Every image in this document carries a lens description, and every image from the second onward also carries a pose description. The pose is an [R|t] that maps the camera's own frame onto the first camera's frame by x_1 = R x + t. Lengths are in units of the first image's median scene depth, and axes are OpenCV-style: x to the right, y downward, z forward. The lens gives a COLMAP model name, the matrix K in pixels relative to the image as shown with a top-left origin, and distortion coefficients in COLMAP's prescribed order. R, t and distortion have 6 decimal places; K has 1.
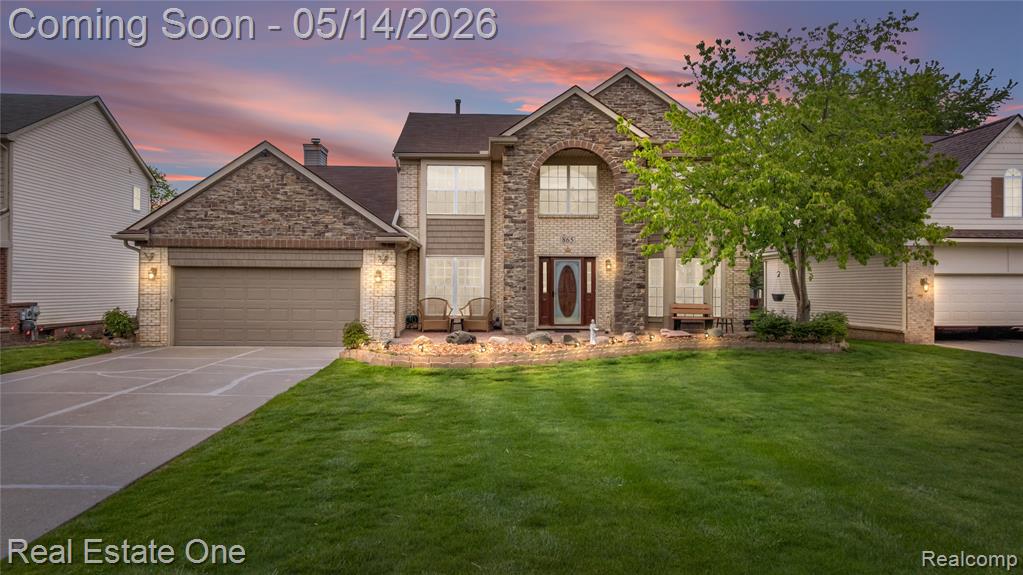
lens RADIAL K [[721.6, 0, 508.7], [0, 721.6, 287.2], [0, 0, 1]] dist [-0.003734, 0.004161]
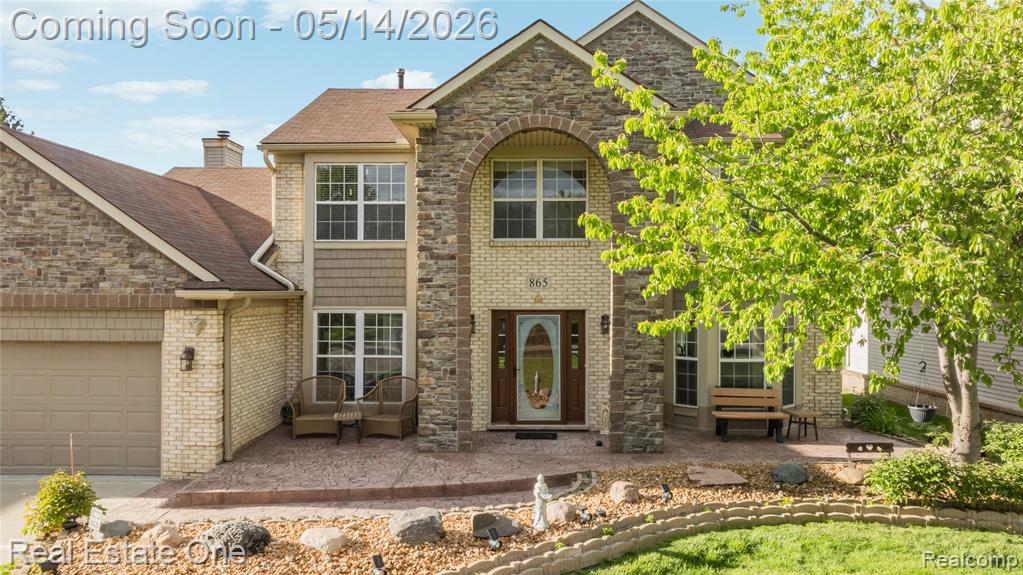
lens RADIAL K [[721.6, 0, 514.5], [0, 721.6, 288.5], [0, 0, 1]] dist [-0.003734, 0.004161]
pose [[0.998277, -0.004658, -0.058500, 0.105092], [0.004665, 0.999989, -0.000014, -0.065408], [0.058500, -0.000259, 0.998287, 0.424004]]
